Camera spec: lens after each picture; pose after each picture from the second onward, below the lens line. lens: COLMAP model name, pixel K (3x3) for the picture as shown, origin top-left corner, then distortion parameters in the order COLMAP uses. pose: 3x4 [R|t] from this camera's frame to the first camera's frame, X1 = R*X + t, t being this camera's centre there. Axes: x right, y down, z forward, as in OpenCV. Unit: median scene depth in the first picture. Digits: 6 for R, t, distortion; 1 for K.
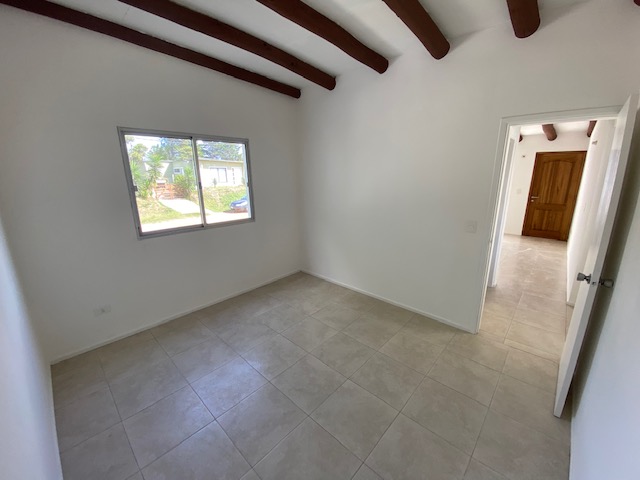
lens RADIAL K [[257.9, 0, 316.1], [0, 257.9, 239.2], [0, 0, 1]] dist [0.004312, -0.010672]
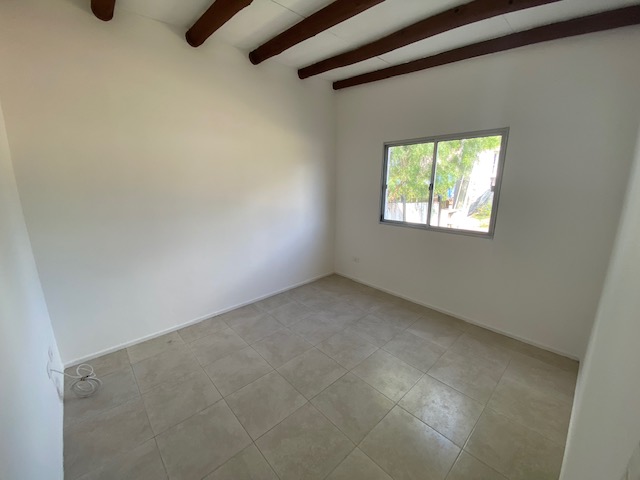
lens RADIAL K [[257.9, 0, 322.1], [0, 257.9, 239.2], [0, 0, 1]] dist [0.004312, -0.010672]
pose [[-0.062289, 0.241954, -0.968286, 0.647138], [-0.243955, 0.937051, 0.249842, -0.174373], [0.967784, 0.251780, 0.000658, 0.676256]]
